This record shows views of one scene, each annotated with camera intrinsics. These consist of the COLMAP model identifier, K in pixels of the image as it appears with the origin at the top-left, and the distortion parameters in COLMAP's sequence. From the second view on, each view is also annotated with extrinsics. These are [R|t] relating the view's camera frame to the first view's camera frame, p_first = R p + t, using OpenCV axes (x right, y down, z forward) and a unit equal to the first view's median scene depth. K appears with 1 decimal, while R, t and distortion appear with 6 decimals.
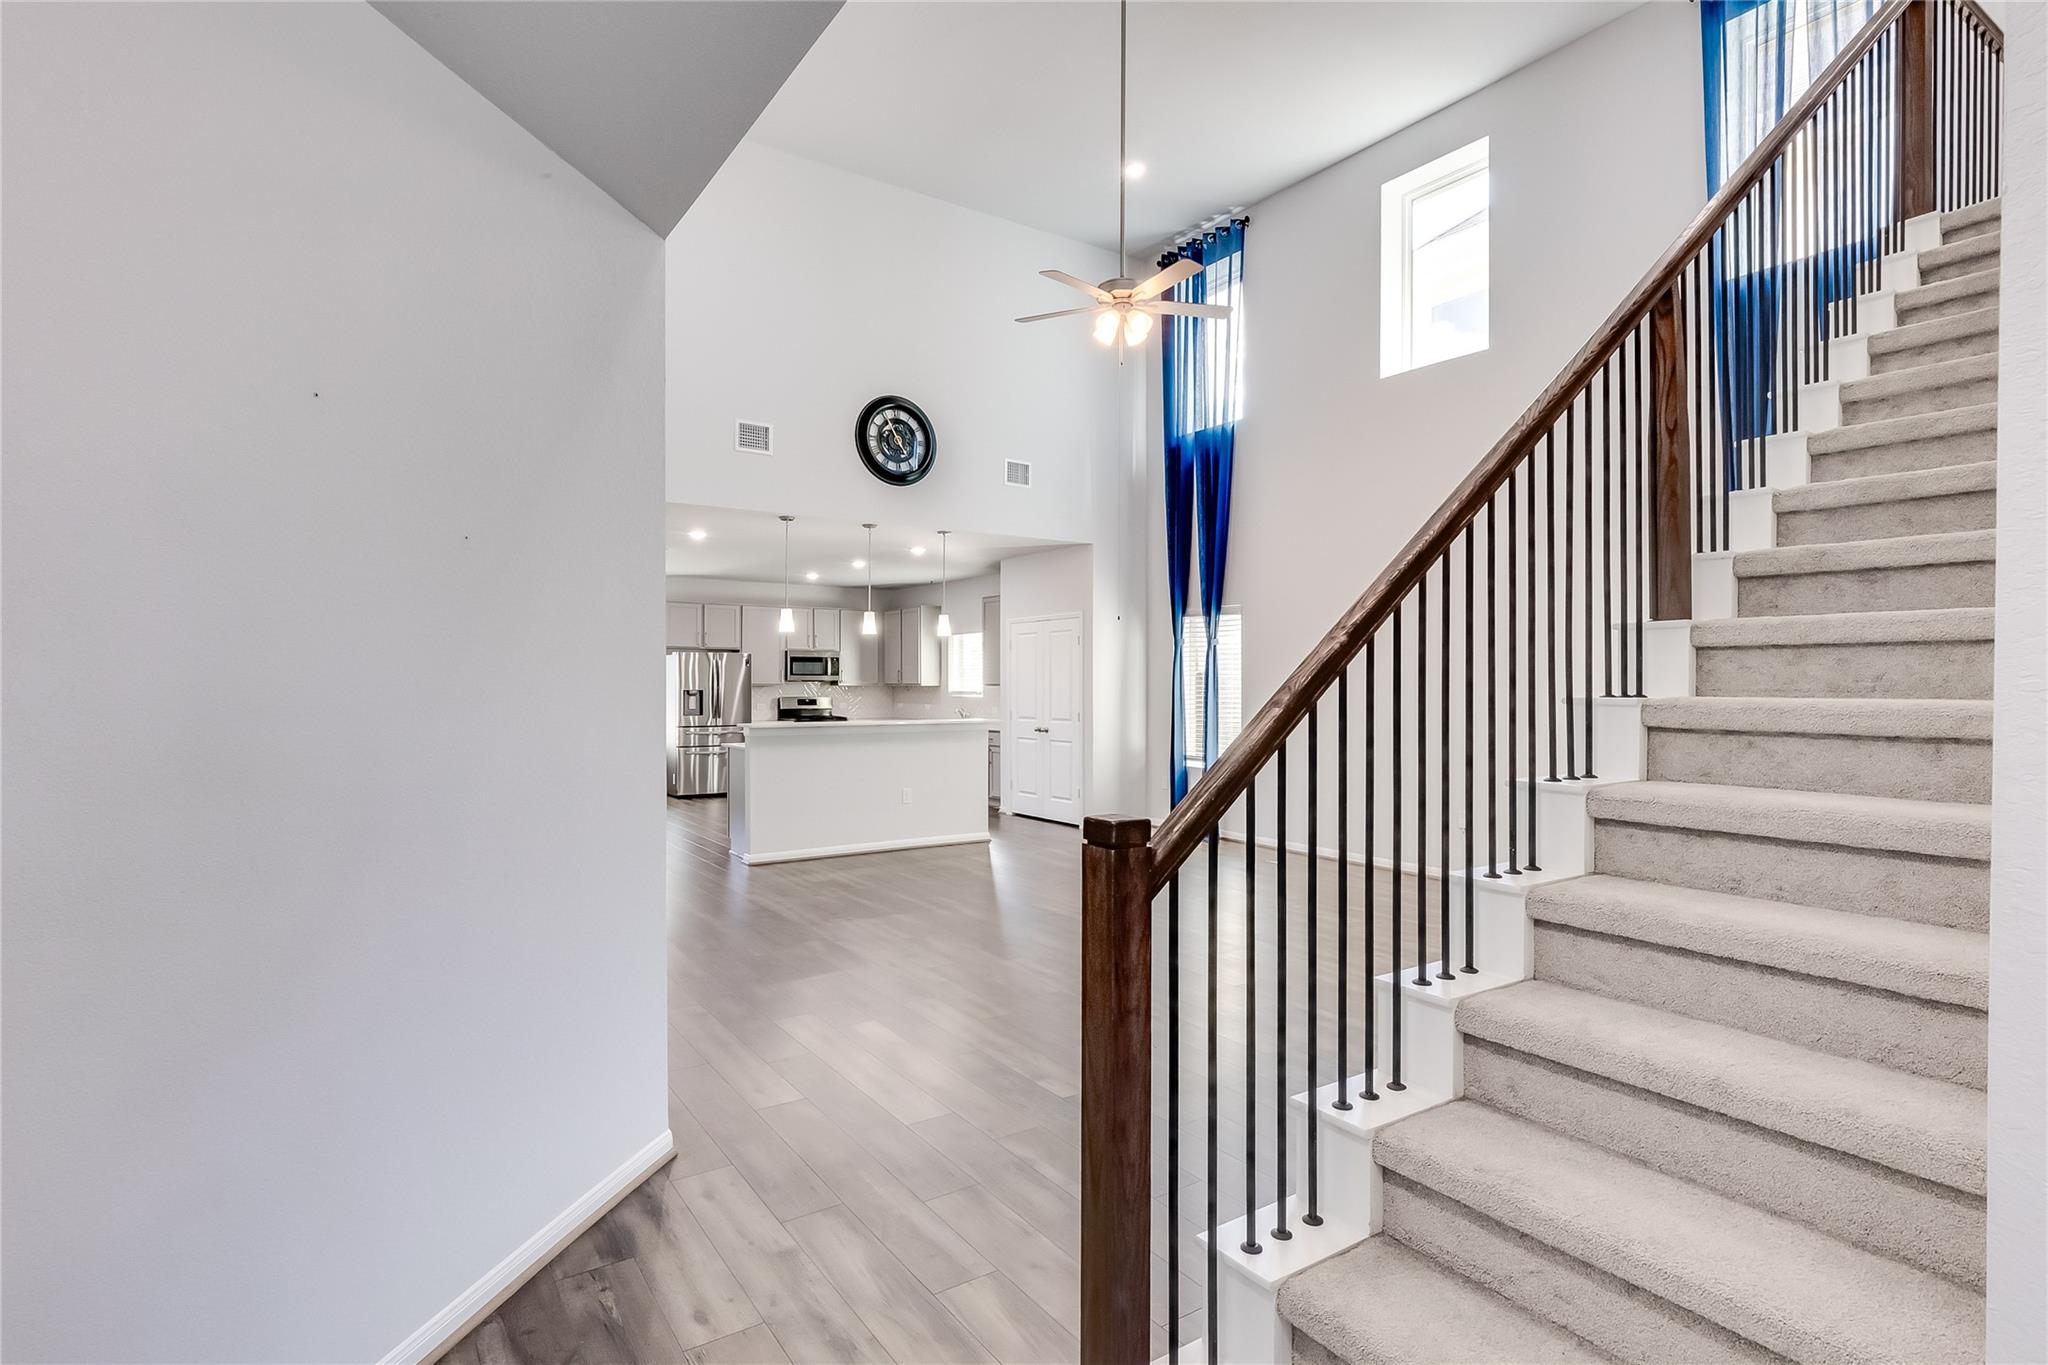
lens RADIAL K [[1027.3, 0, 1024.0], [0, 1027.3, 682.5], [0, 0, 1]] dist [0.002058, -0.000058]
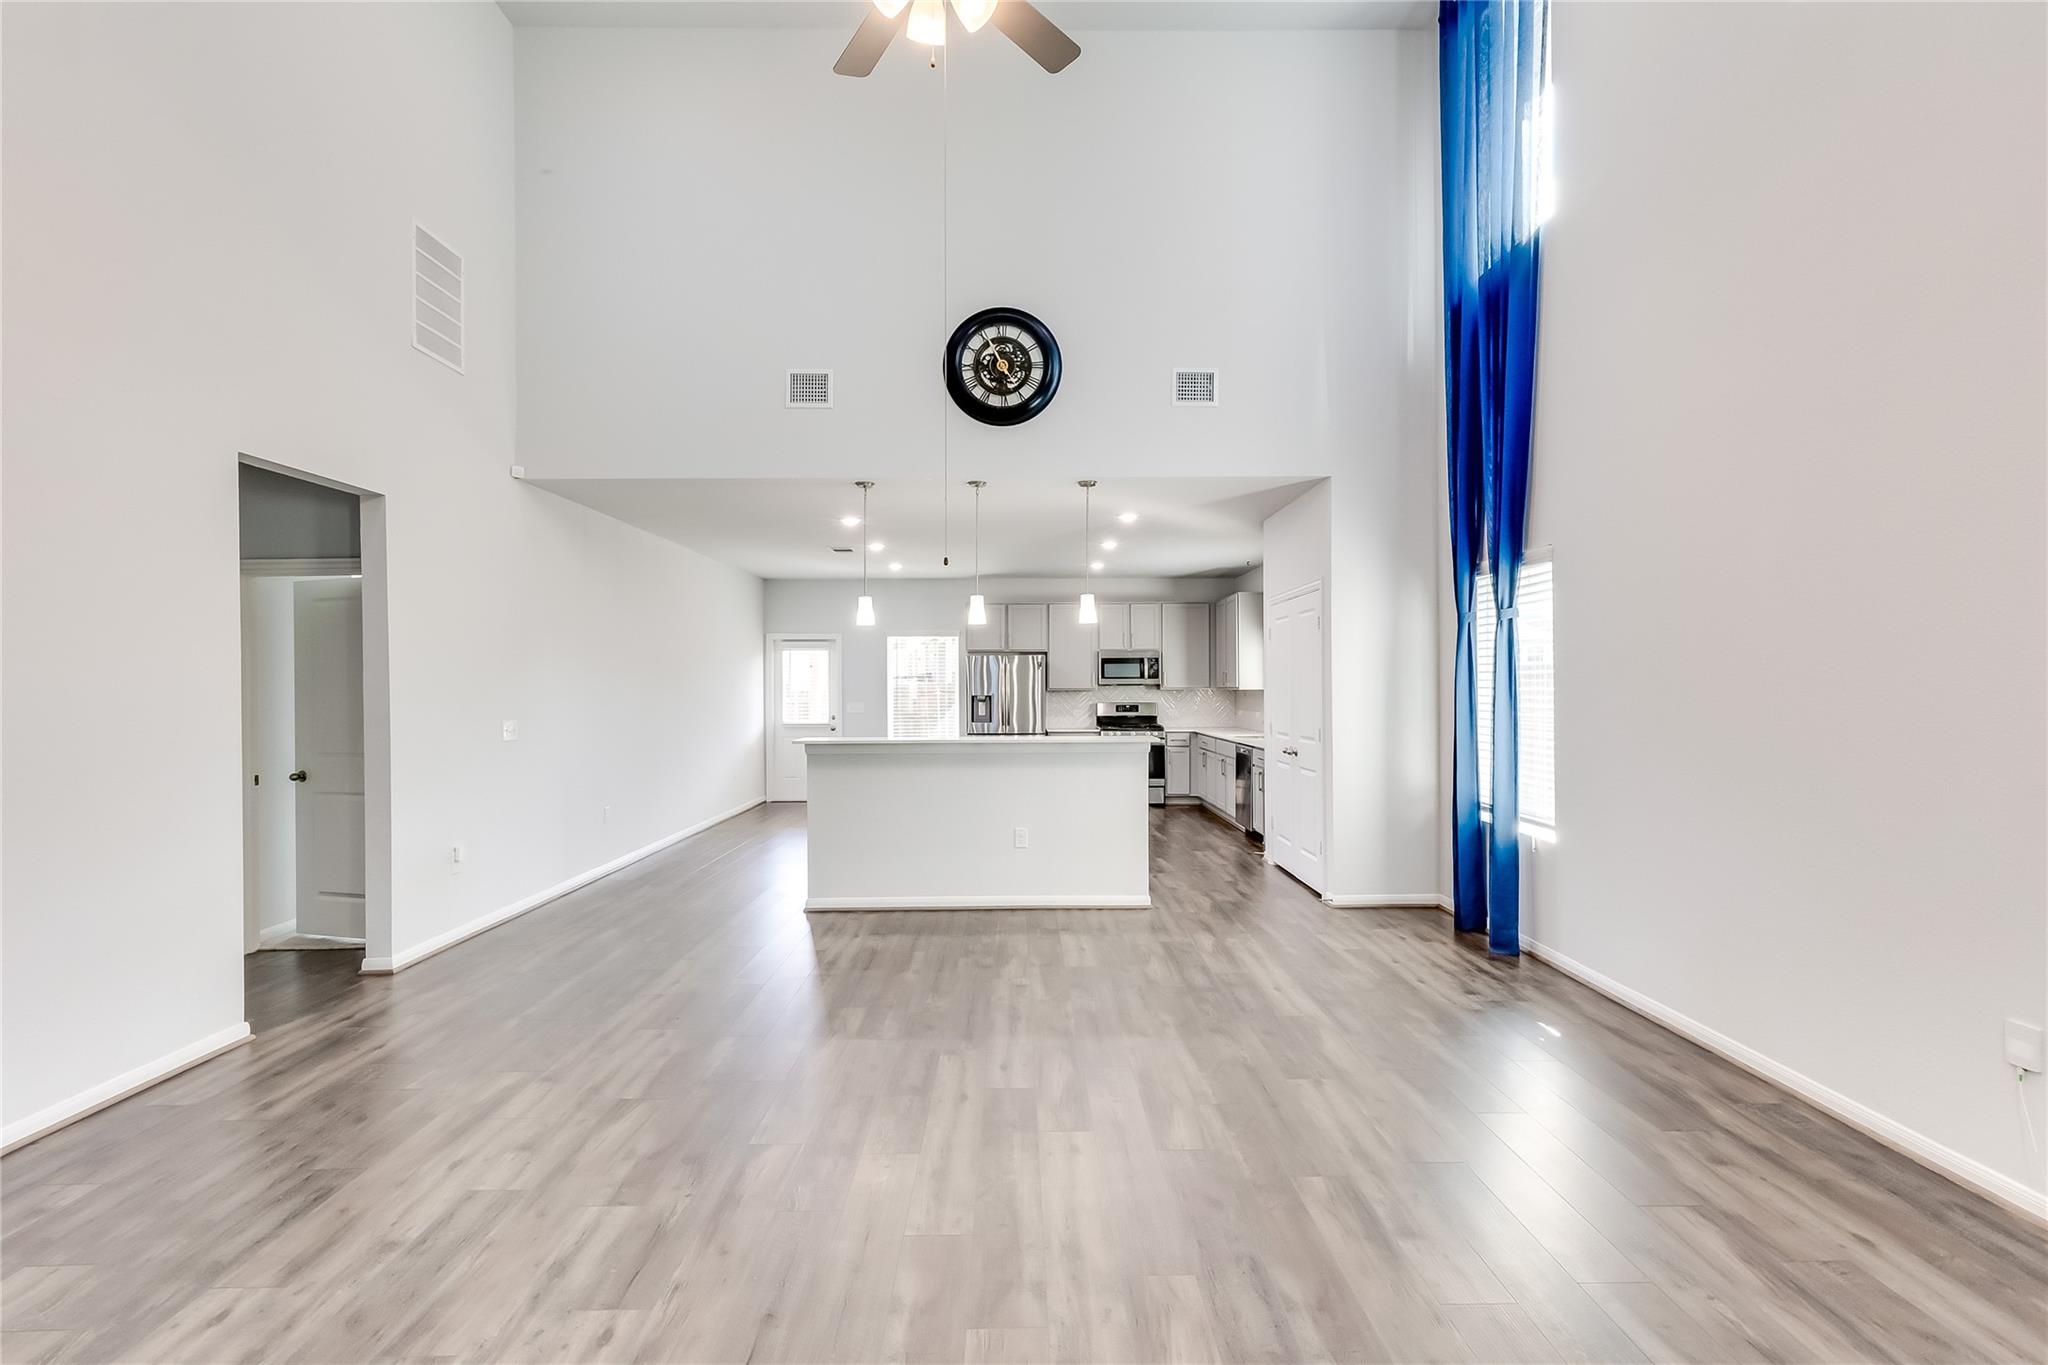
lens RADIAL K [[934.3, 0, 1024.6], [0, 934.3, 686.7], [0, 0, 1]] dist [0.003378, 0.000356]
pose [[0.835637, -0.007321, -0.549233, 0.235638], [0.008277, 0.999965, -0.000736, -0.000010], [0.549220, -0.003931, 0.835669, 0.388502]]
